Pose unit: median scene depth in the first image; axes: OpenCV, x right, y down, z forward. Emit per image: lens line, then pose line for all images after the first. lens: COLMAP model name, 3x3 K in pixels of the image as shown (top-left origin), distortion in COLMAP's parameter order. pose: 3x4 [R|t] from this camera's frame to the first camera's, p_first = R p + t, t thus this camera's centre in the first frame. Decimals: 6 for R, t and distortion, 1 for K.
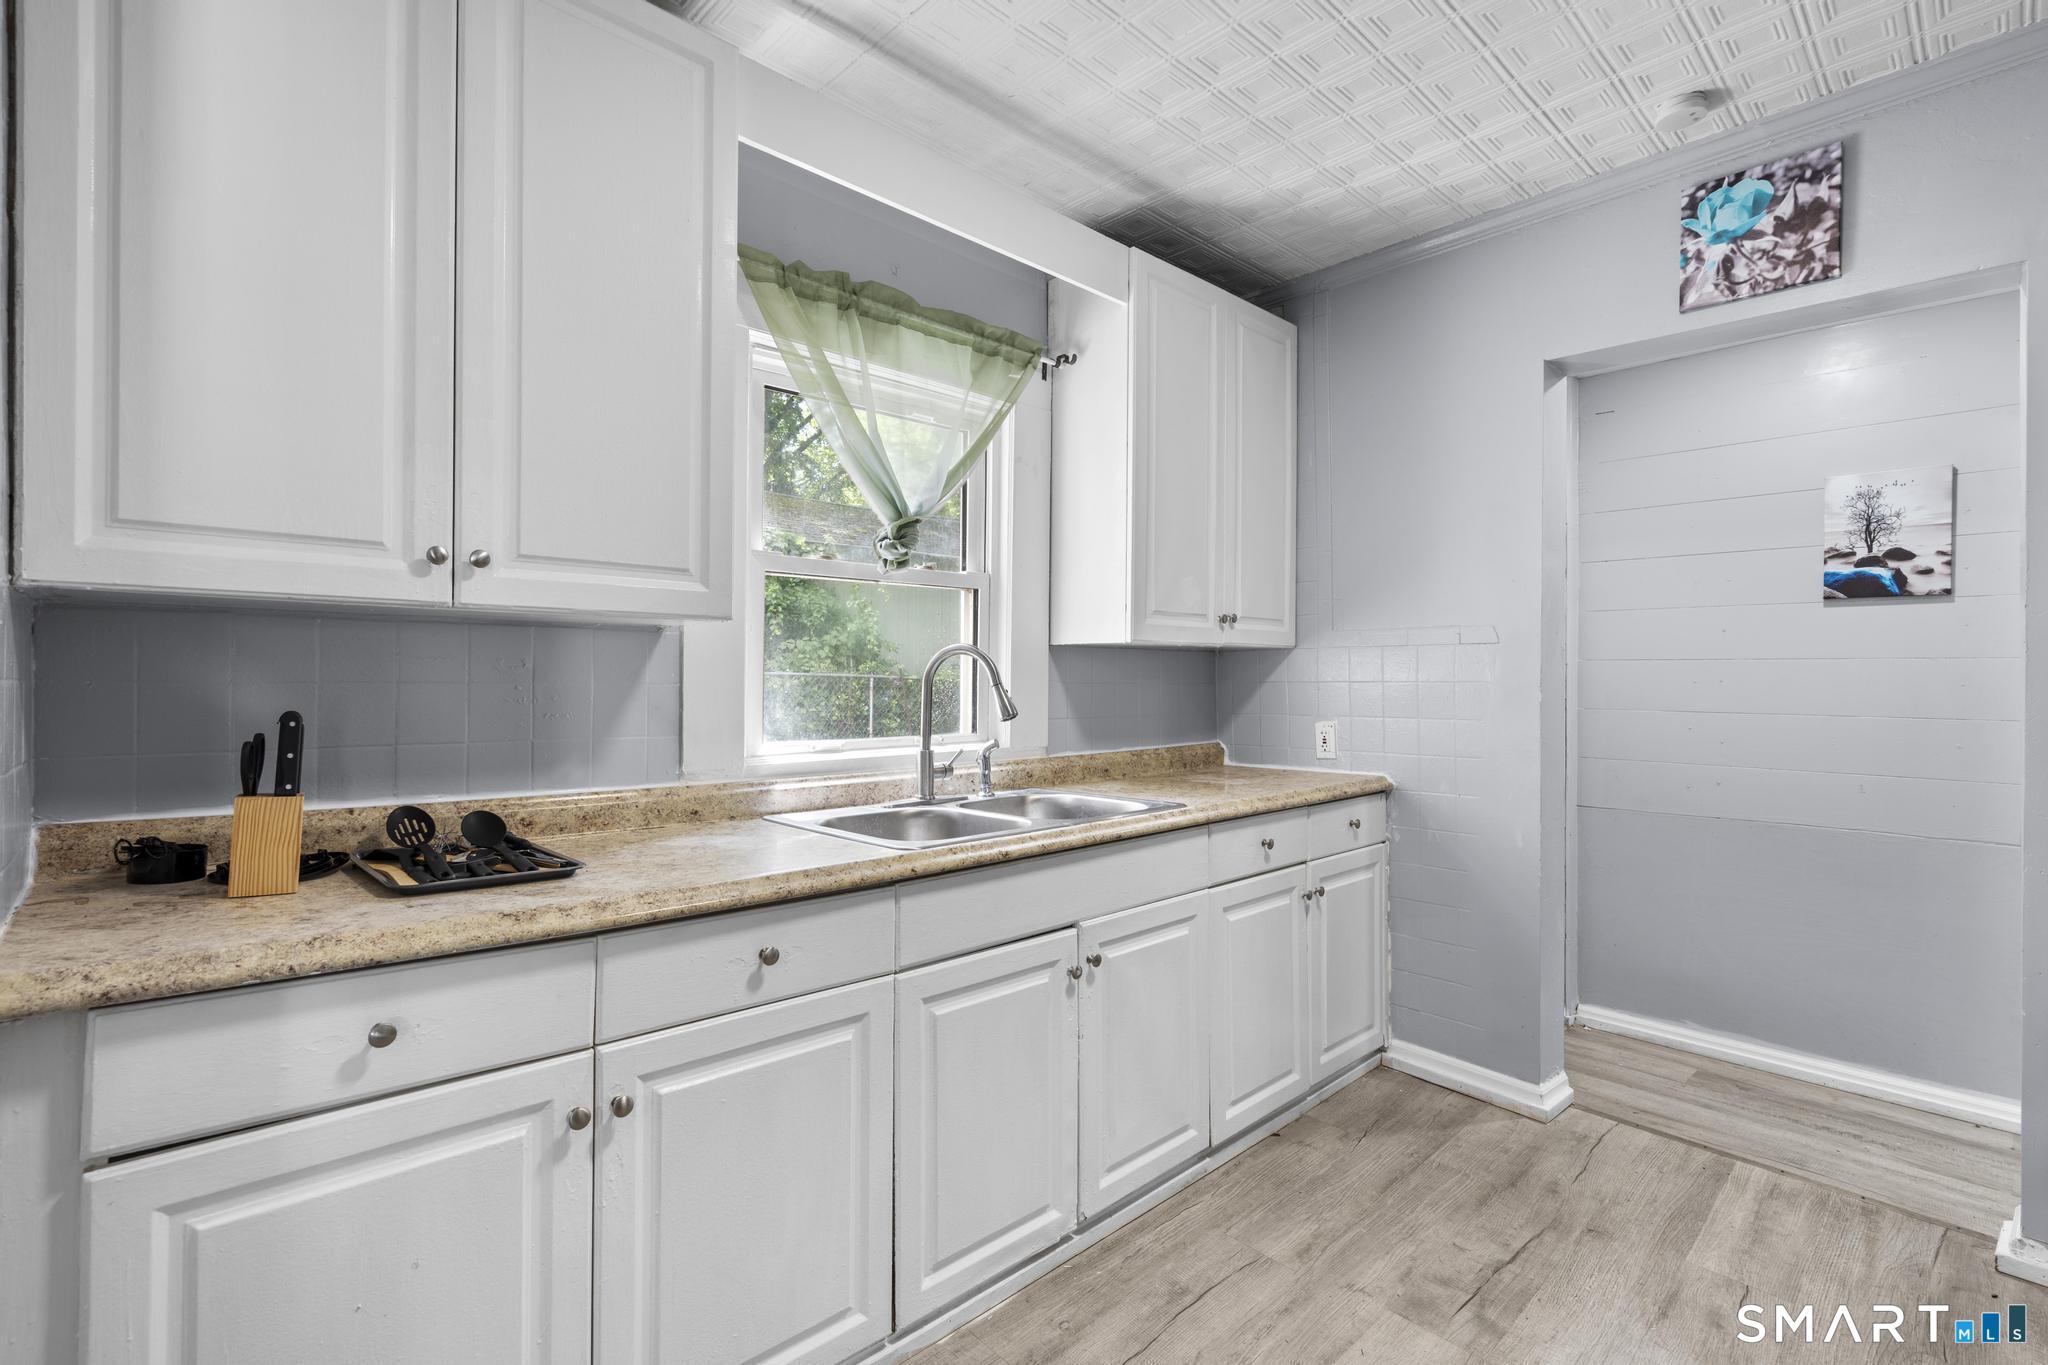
lens RADIAL K [[933.3, 0, 1026.6], [0, 933.3, 680.1], [0, 0, 1]] dist [-0.004041, 0.001858]
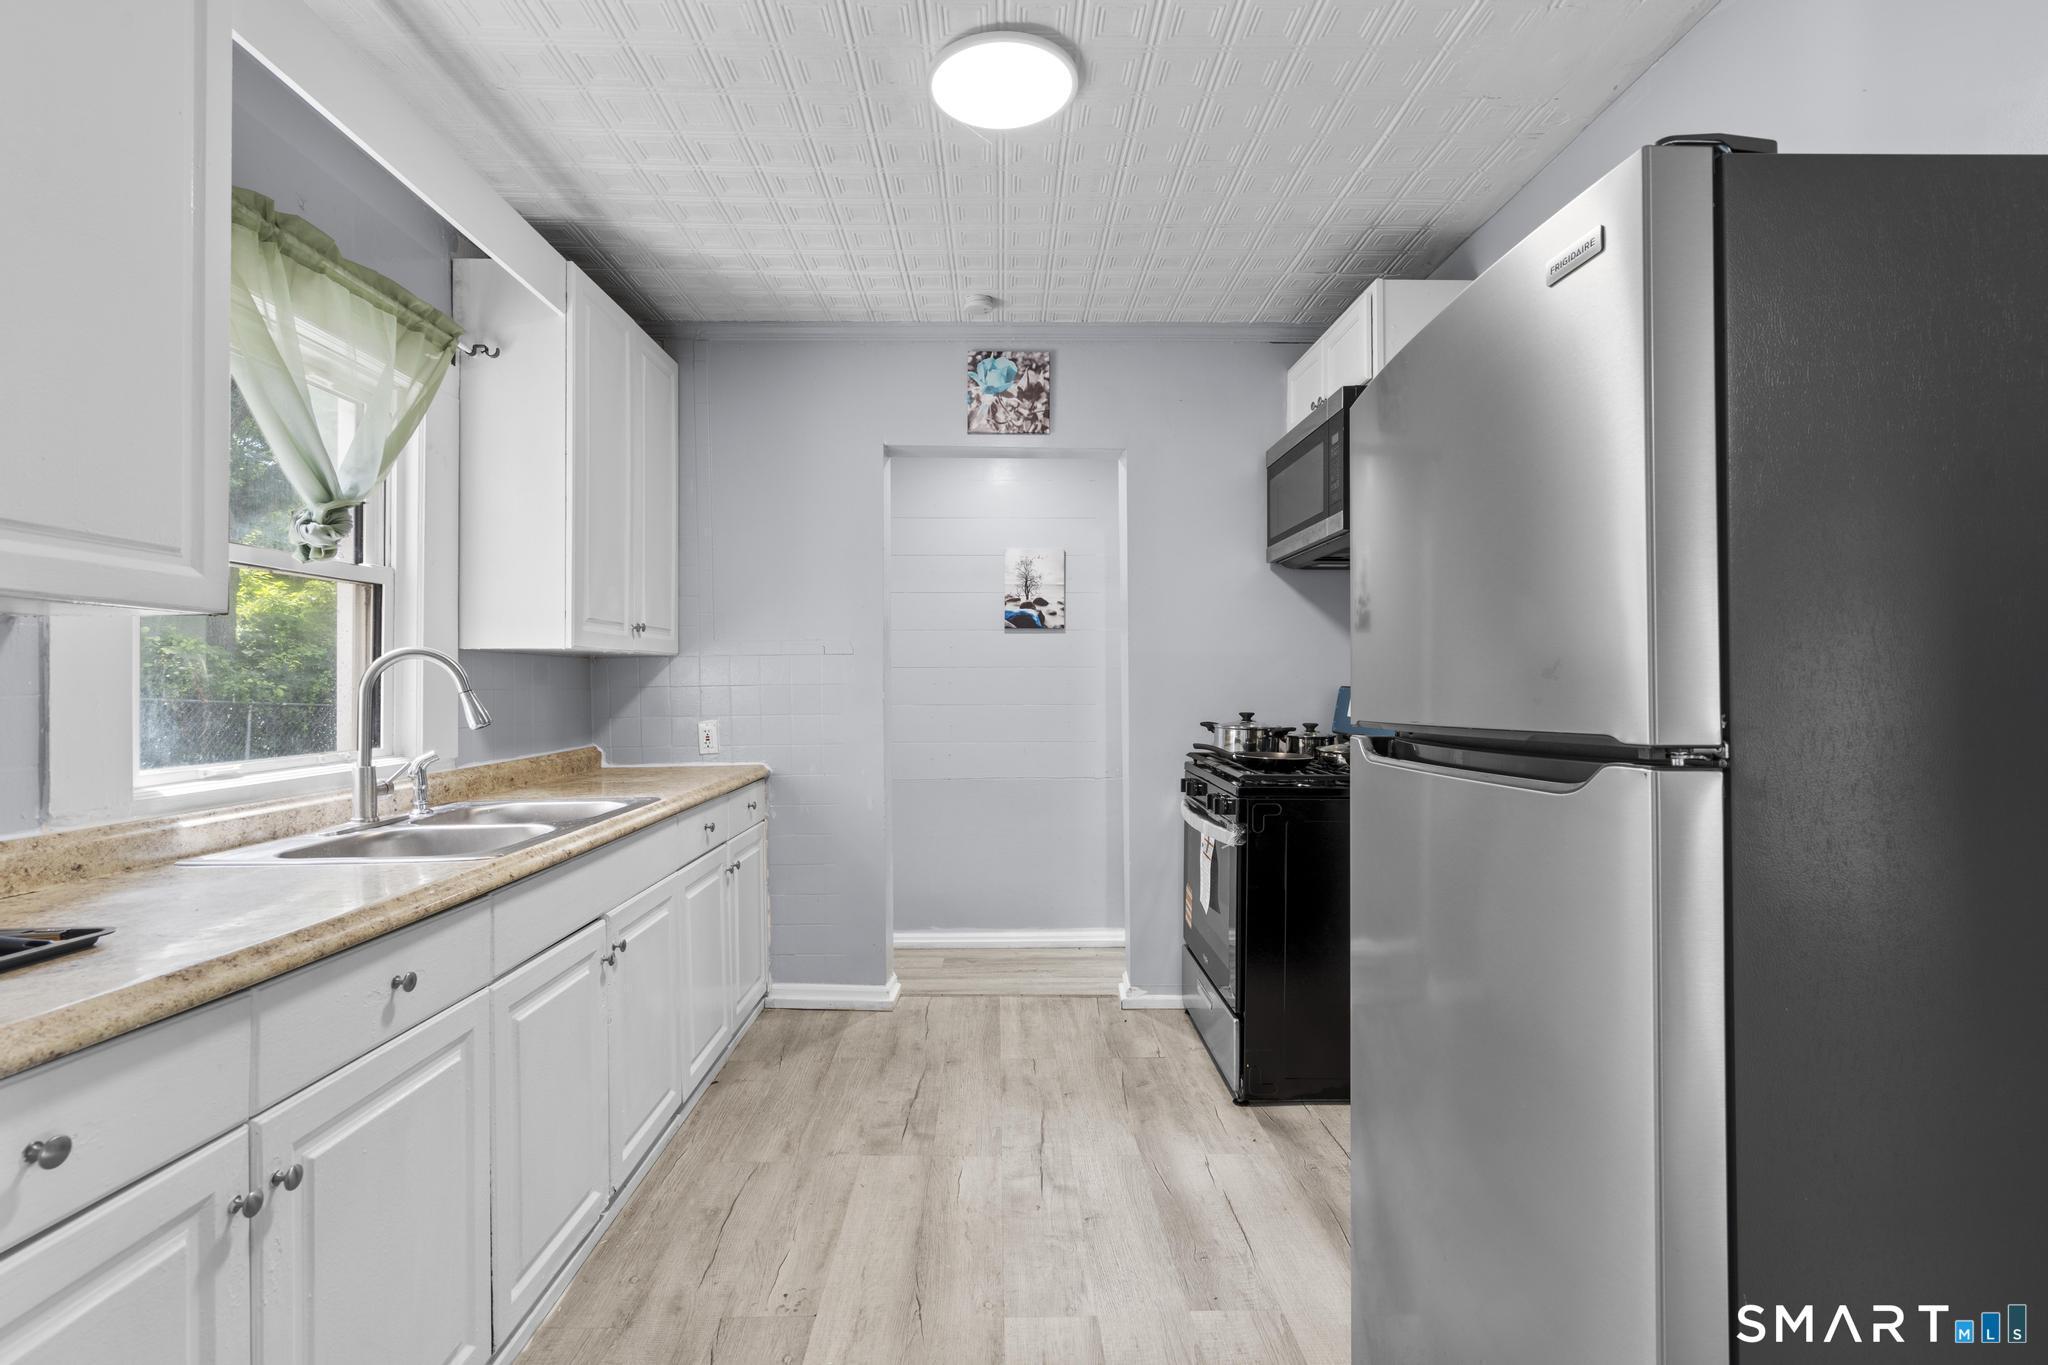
lens RADIAL K [[933.3, 0, 1026.6], [0, 933.3, 680.1], [0, 0, 1]] dist [-0.004041, 0.001858]
pose [[0.663531, -0.005892, 0.748126, -0.355562], [0.011815, 0.999927, -0.002604, 0.003213], [-0.748056, 0.010567, 0.663552, -0.051151]]
